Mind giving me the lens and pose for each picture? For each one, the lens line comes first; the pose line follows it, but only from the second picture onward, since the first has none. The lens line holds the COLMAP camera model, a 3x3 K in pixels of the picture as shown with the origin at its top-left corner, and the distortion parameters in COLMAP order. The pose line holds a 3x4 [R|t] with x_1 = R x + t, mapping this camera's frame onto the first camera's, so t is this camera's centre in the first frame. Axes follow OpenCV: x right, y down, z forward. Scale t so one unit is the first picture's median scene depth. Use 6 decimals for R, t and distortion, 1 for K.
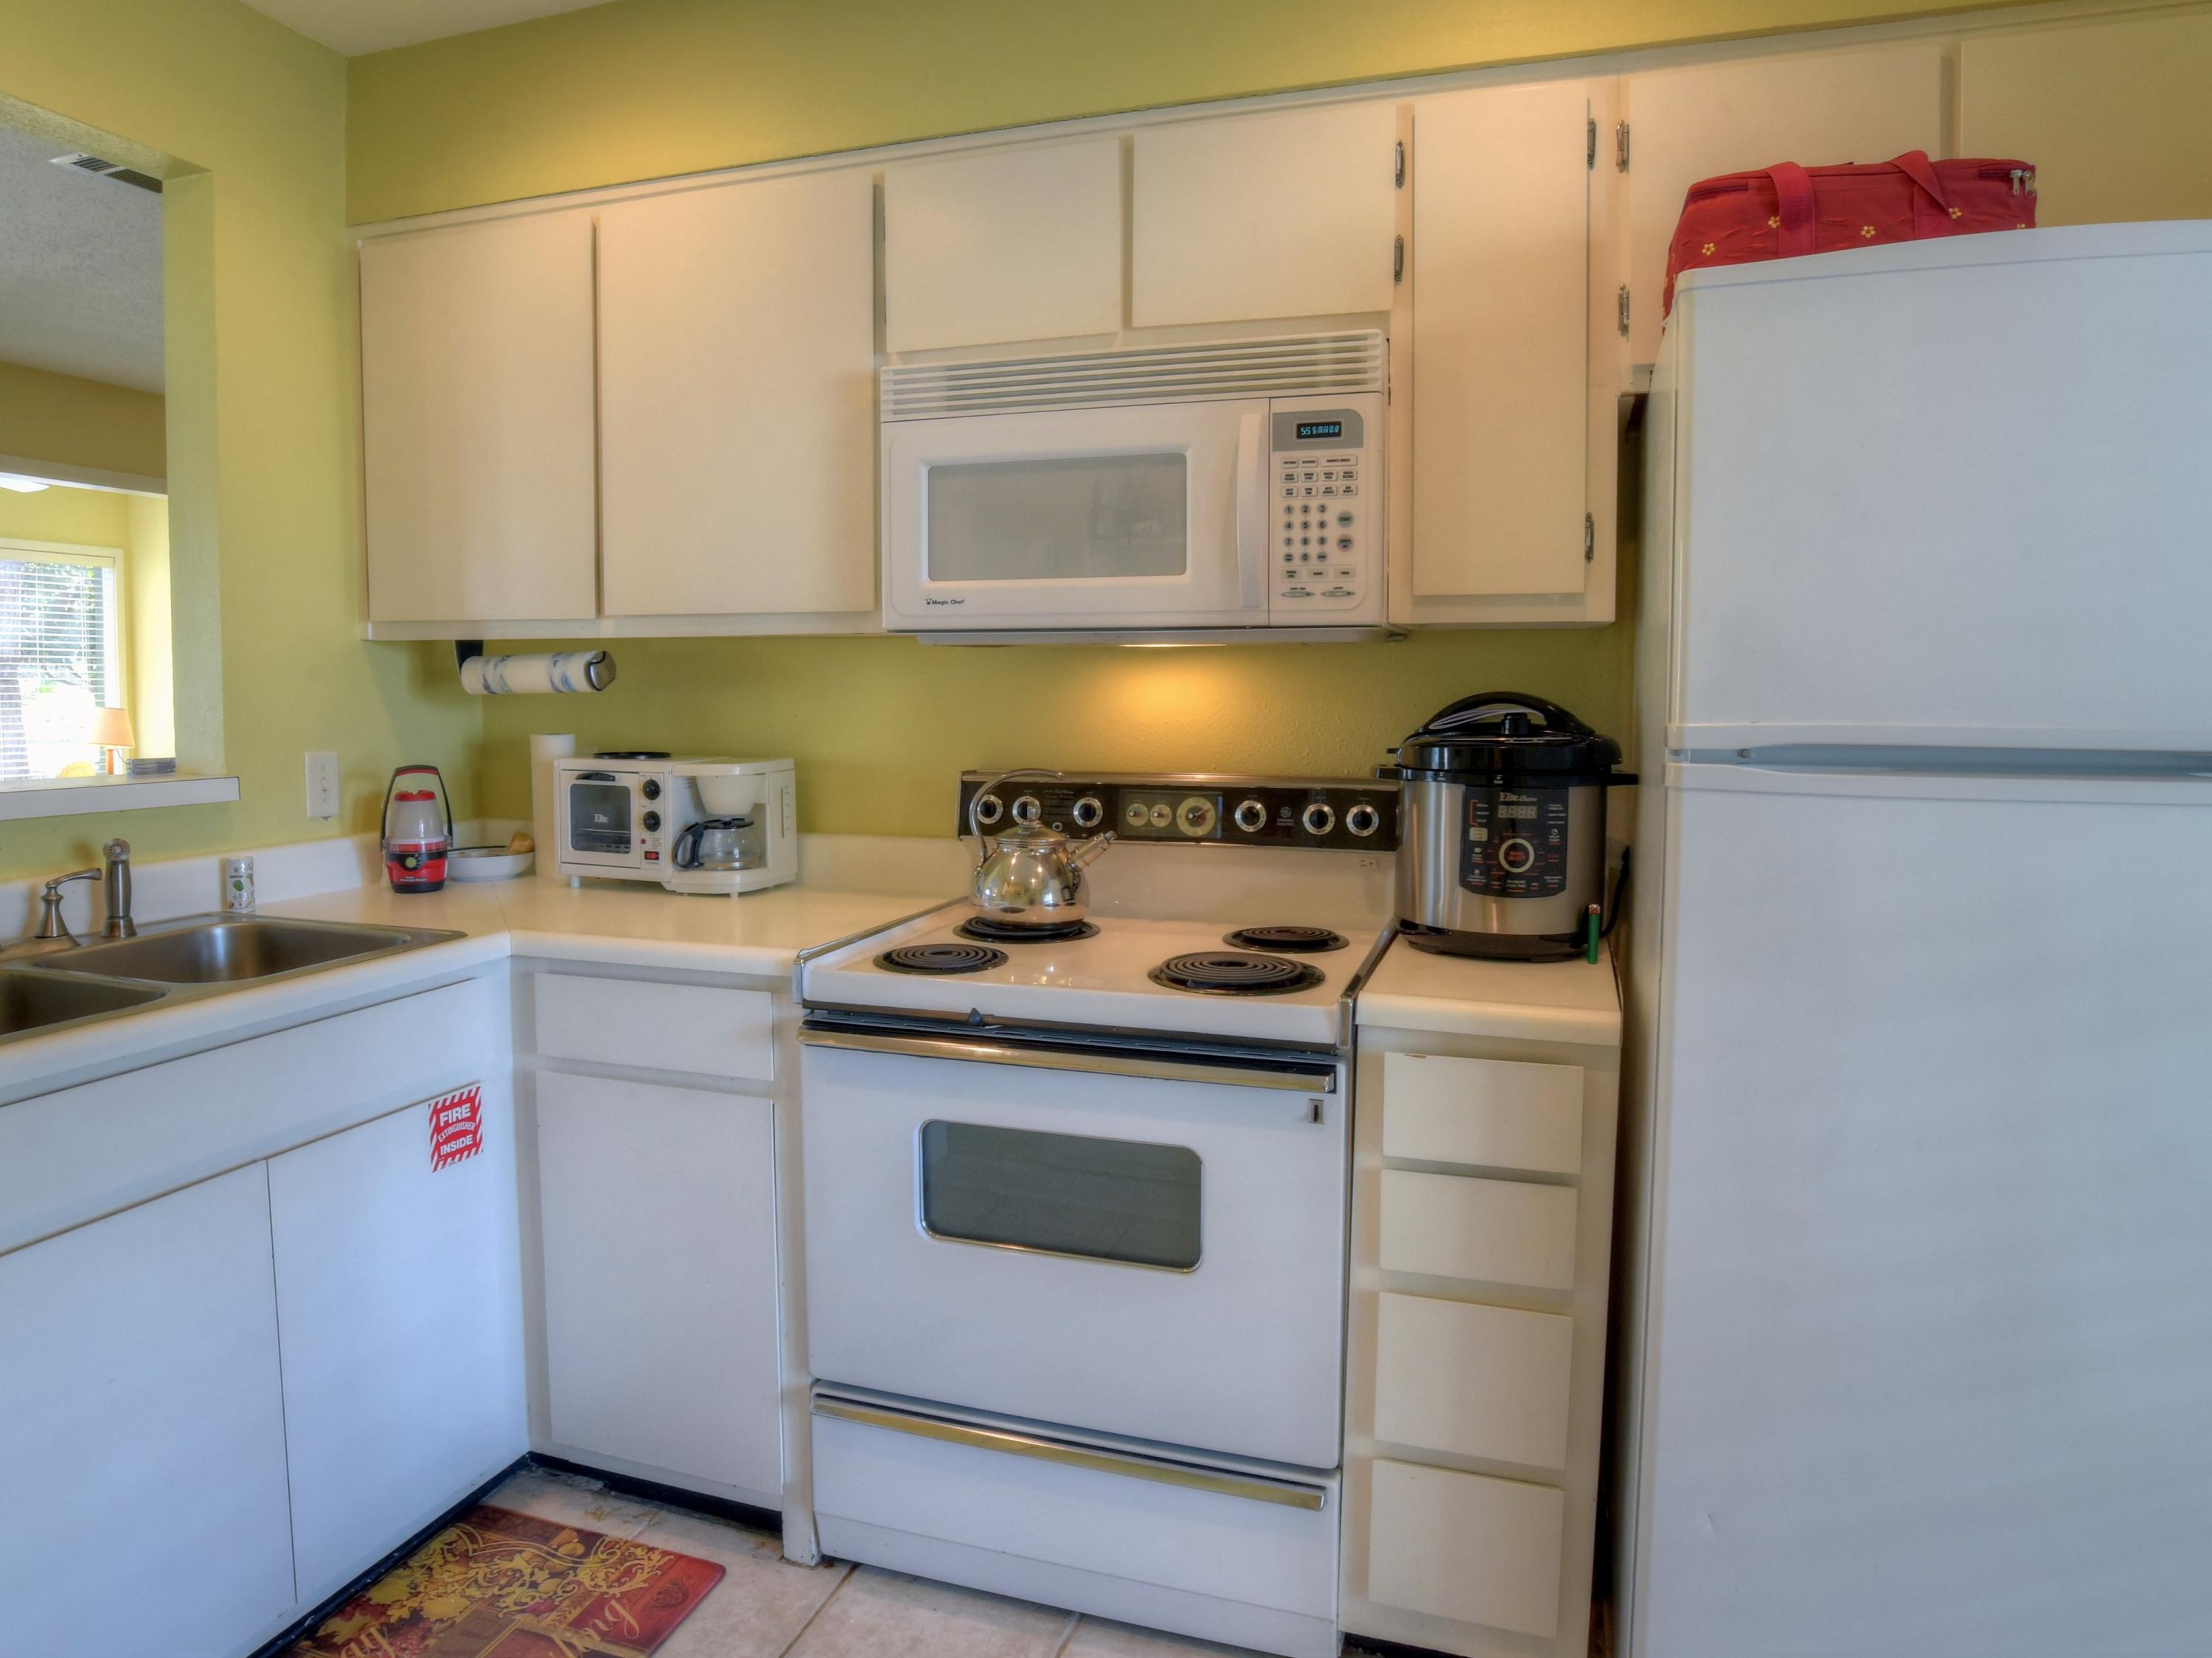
lens RADIAL K [[1377.1, 0, 1104.2], [0, 1377.1, 799.7], [0, 0, 1]] dist [-0.078320, 0.040189]
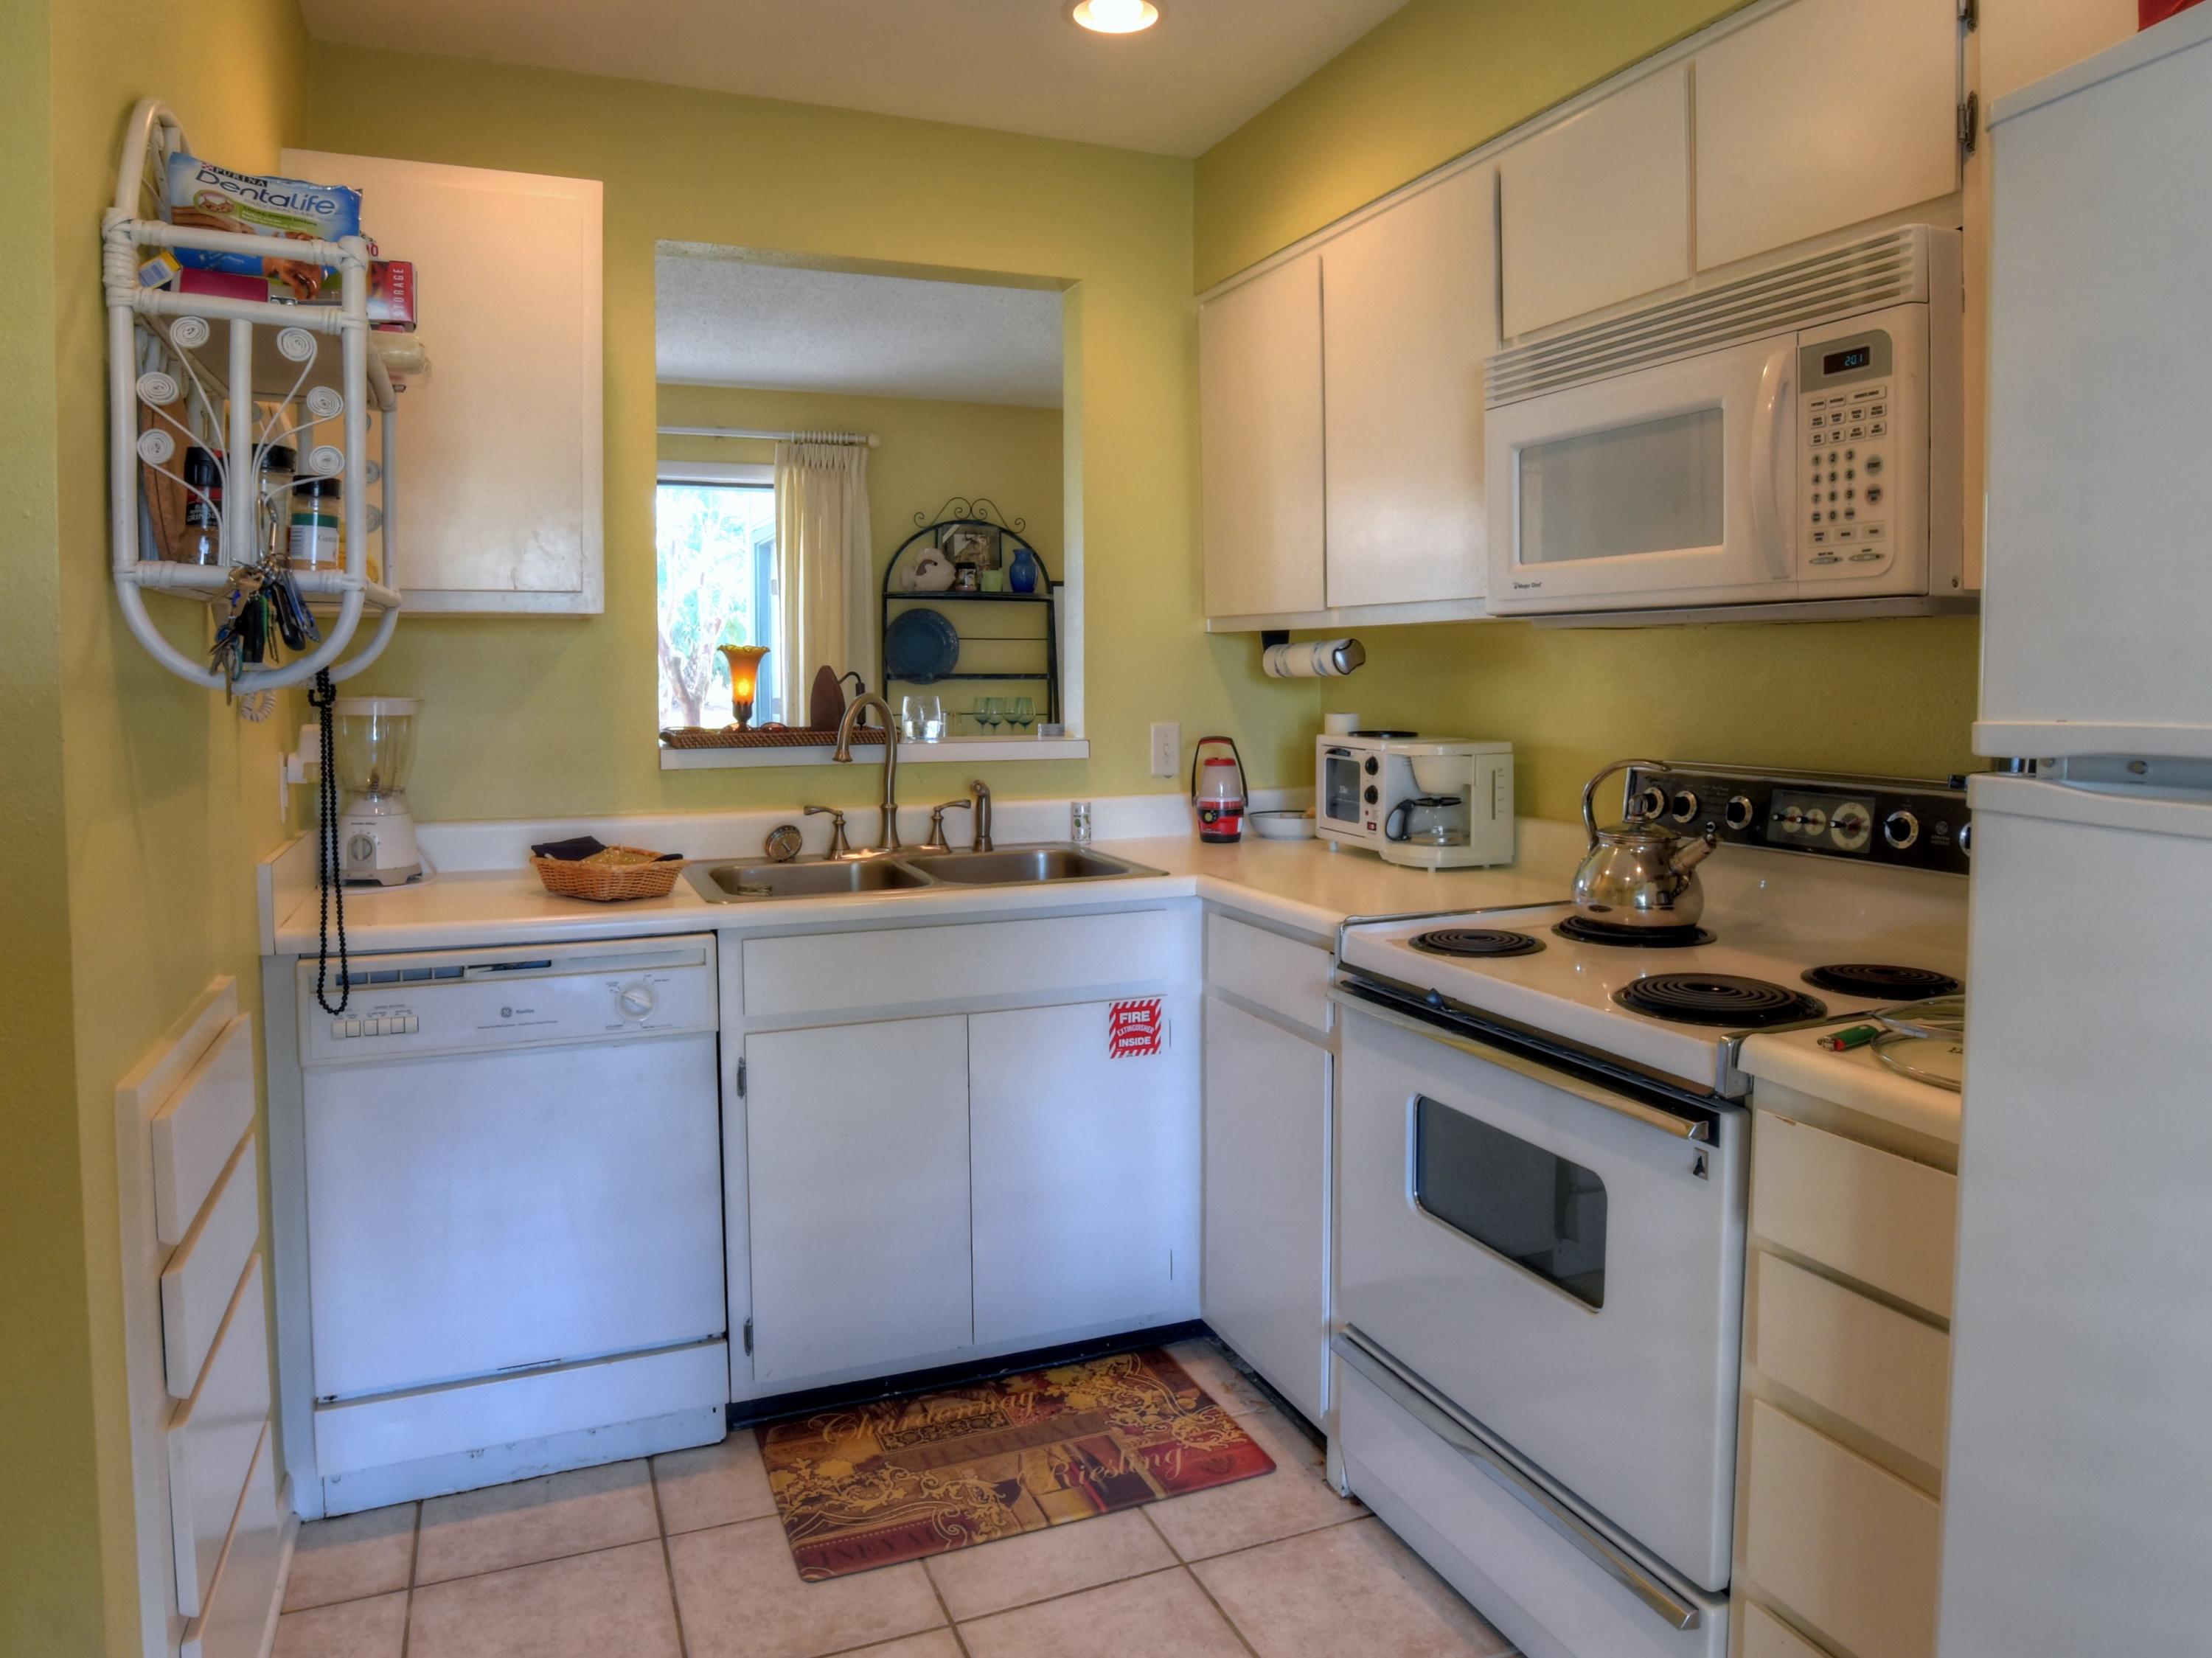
lens RADIAL K [[1453.7, 0, 1104.9], [0, 1453.7, 771.5], [0, 0, 1]] dist [-0.053163, 0.000362]
pose [[0.655714, 0.047849, -0.753491, 0.490086], [-0.055922, 0.998326, 0.014731, -0.009503], [0.752935, 0.032478, 0.657293, 0.097447]]
